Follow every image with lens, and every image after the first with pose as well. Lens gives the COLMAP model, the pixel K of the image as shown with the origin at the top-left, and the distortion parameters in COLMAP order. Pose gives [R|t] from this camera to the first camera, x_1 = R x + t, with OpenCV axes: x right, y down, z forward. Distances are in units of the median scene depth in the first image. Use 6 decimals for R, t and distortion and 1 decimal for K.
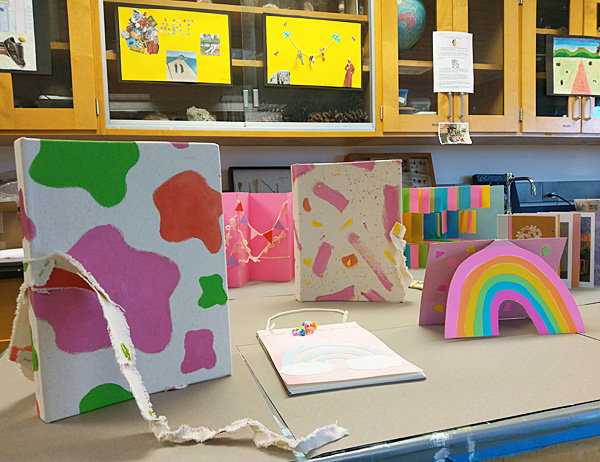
lens RADIAL K [[477.0, 0, 300.0], [0, 477.0, 231.0], [0, 0, 1]] dist [0.052335, -0.124709]
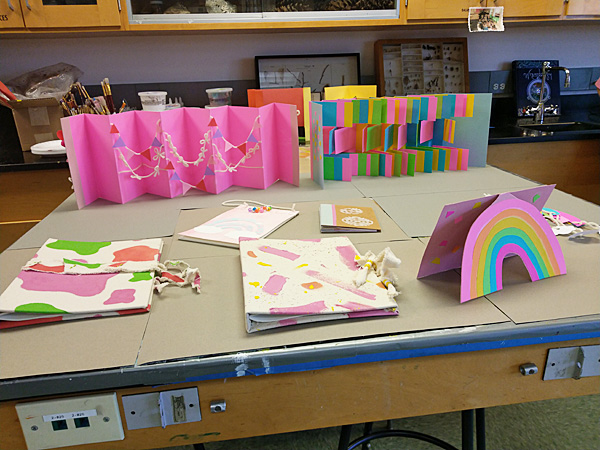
lens RADIAL K [[461.6, 0, 300.0], [0, 461.6, 225.0], [0, 0, 1]] dist [-0.003898, -0.002321]
pose [[0.990770, 0.043370, -0.128426, 0.097312], [-0.009122, 0.966620, 0.256054, -0.042955], [0.135245, -0.252519, 0.958093, -0.022822]]
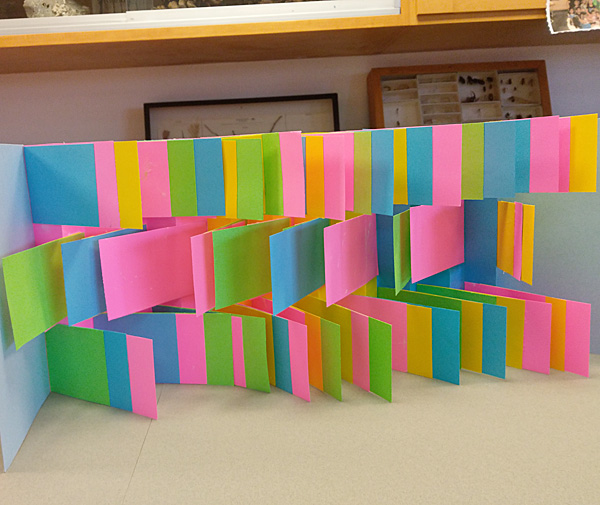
lens RADIAL K [[624.0, 0, 232.9], [0, 624.0, 251.8], [0, 0, 1]] dist [0.003455, -0.019972]
pose [[0.965691, 0.017998, -0.259068, 0.161514], [0.005240, 0.996042, 0.088730, -0.027274], [0.259640, -0.087043, 0.961775, 0.331999]]
